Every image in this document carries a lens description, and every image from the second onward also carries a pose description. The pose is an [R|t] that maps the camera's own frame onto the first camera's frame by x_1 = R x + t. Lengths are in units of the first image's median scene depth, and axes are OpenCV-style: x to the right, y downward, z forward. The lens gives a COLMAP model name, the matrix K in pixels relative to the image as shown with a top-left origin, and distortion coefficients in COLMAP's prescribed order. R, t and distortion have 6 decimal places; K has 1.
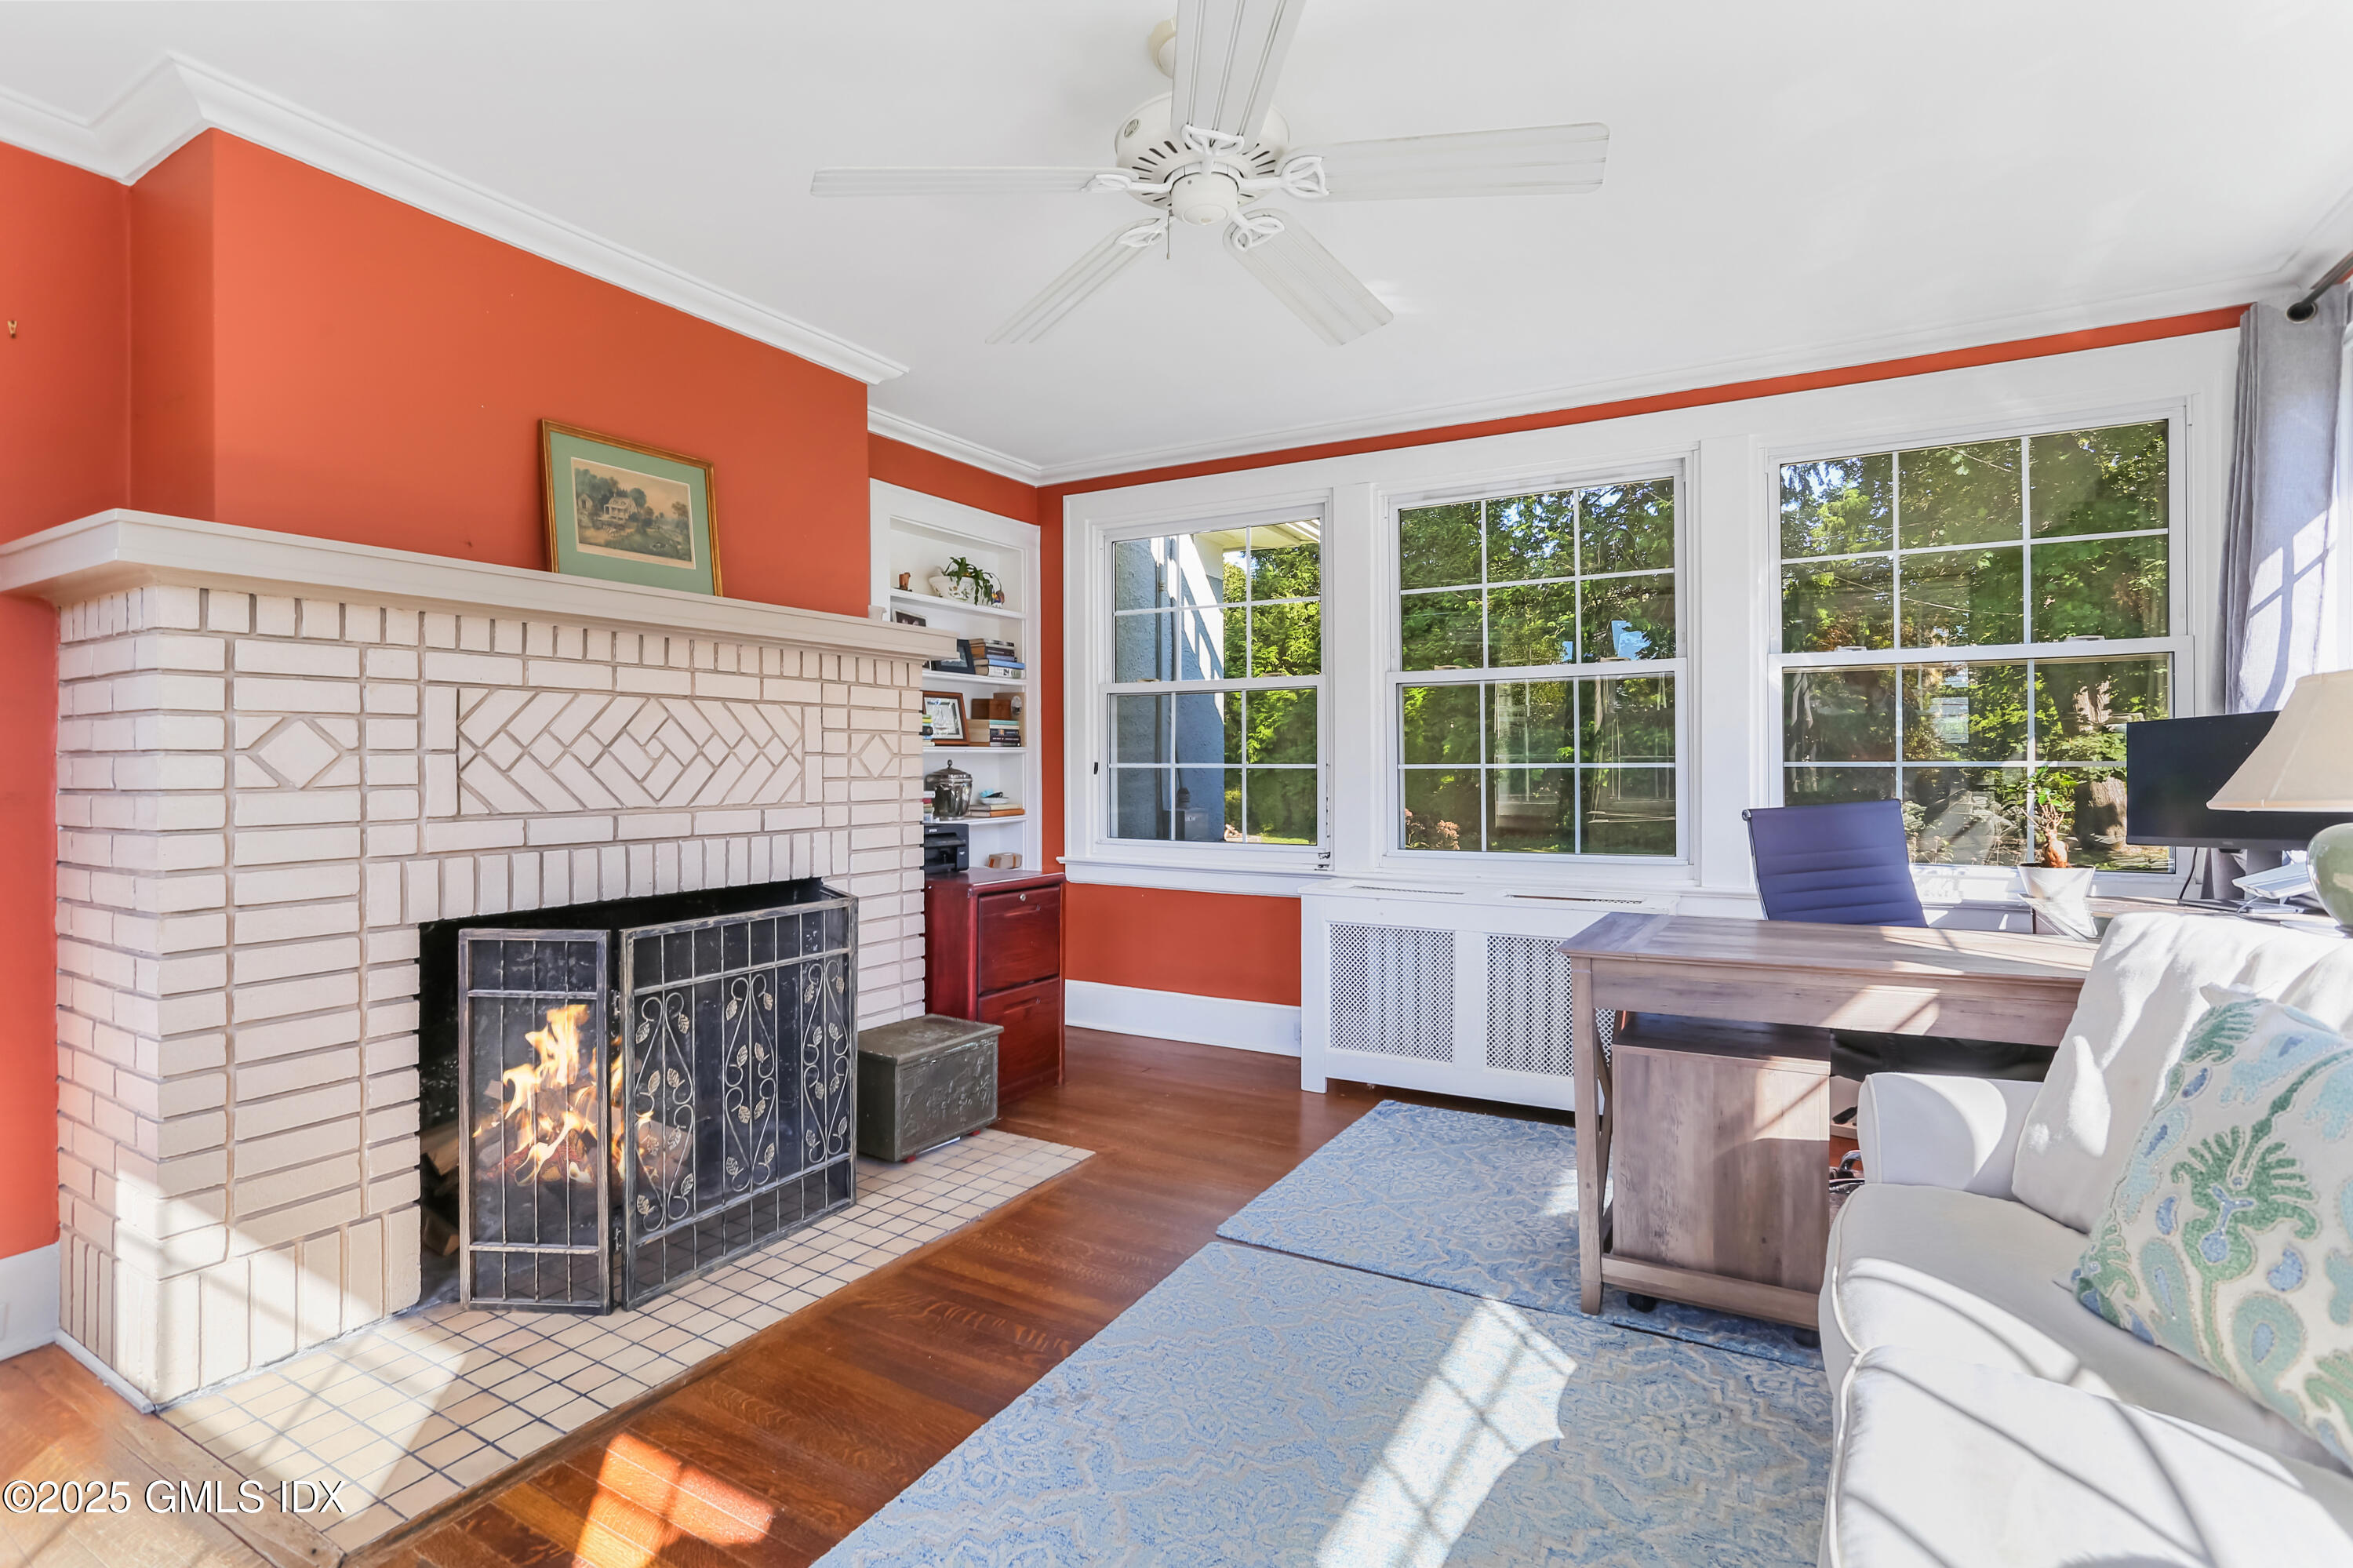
lens RADIAL K [[1142.4, 0, 1170.5], [0, 1142.4, 779.4], [0, 0, 1]] dist [-0.060902, 0.042080]
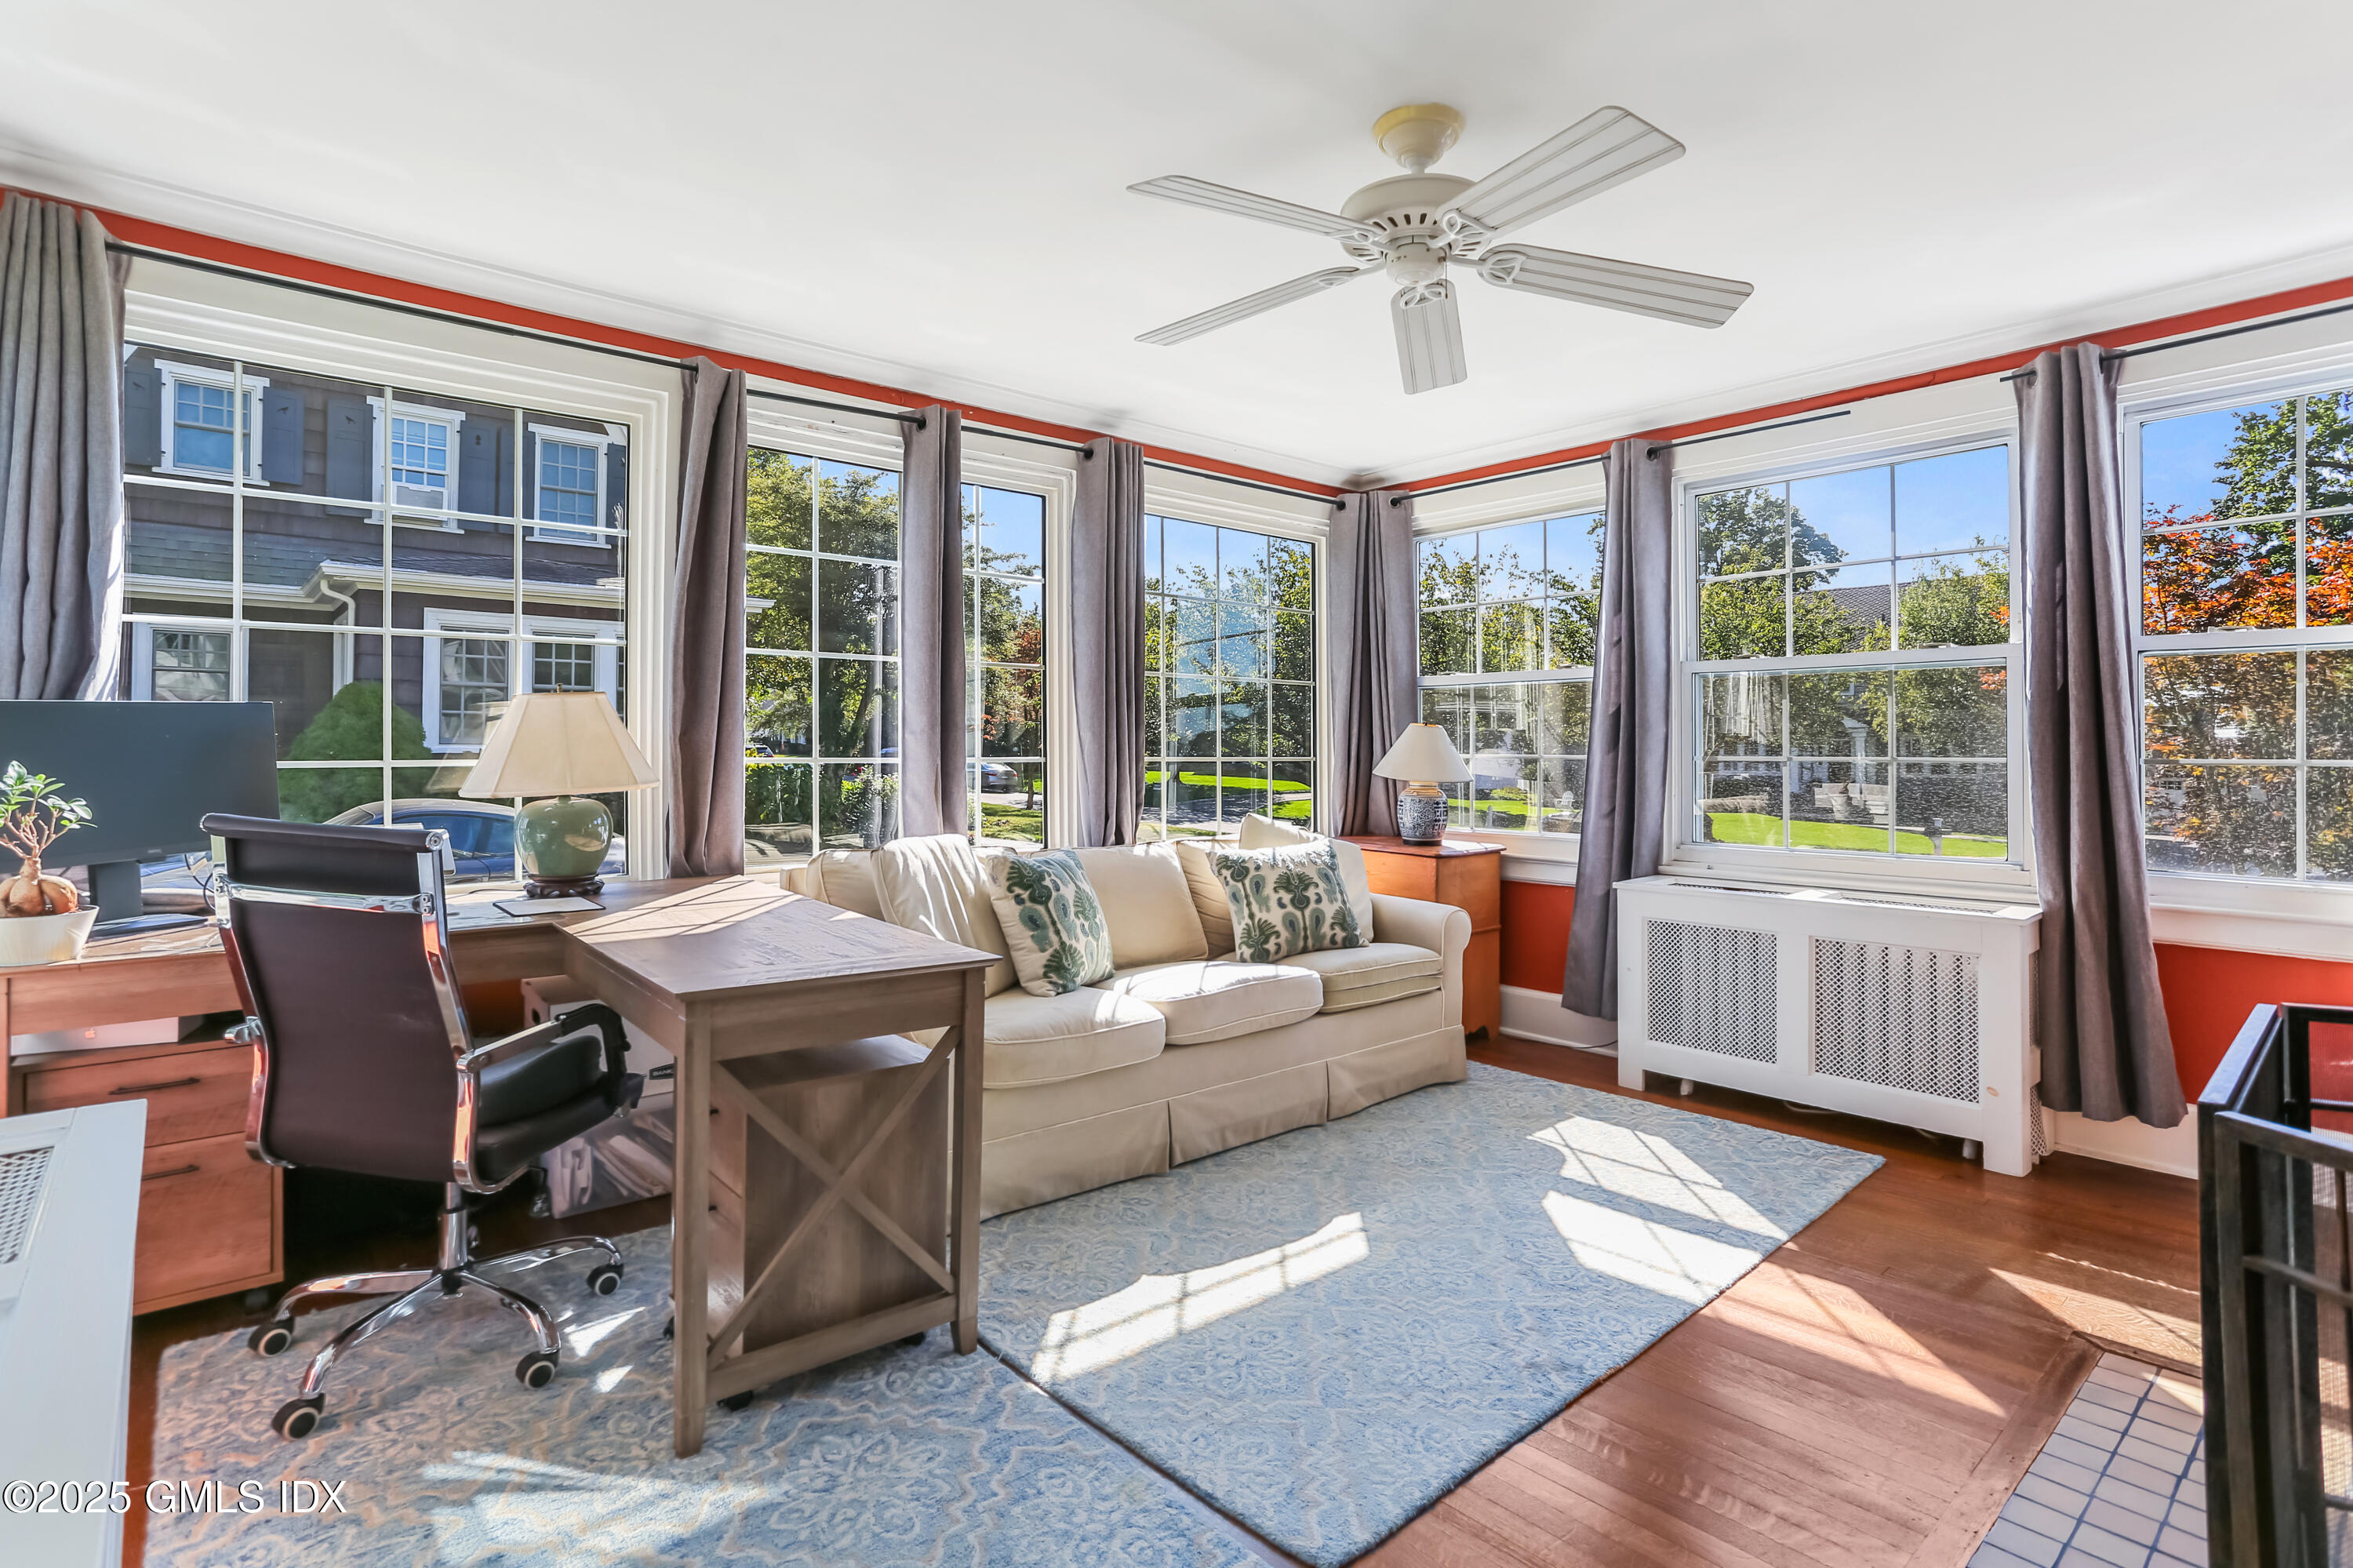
lens RADIAL K [[1142.4, 0, 1170.5], [0, 1142.4, 779.4], [0, 0, 1]] dist [-0.060902, 0.042080]
pose [[-0.948271, 0.000745, 0.317462, -0.089947], [0.010867, 0.999487, 0.030116, -0.024908], [-0.317276, 0.032008, -0.947793, 1.991446]]
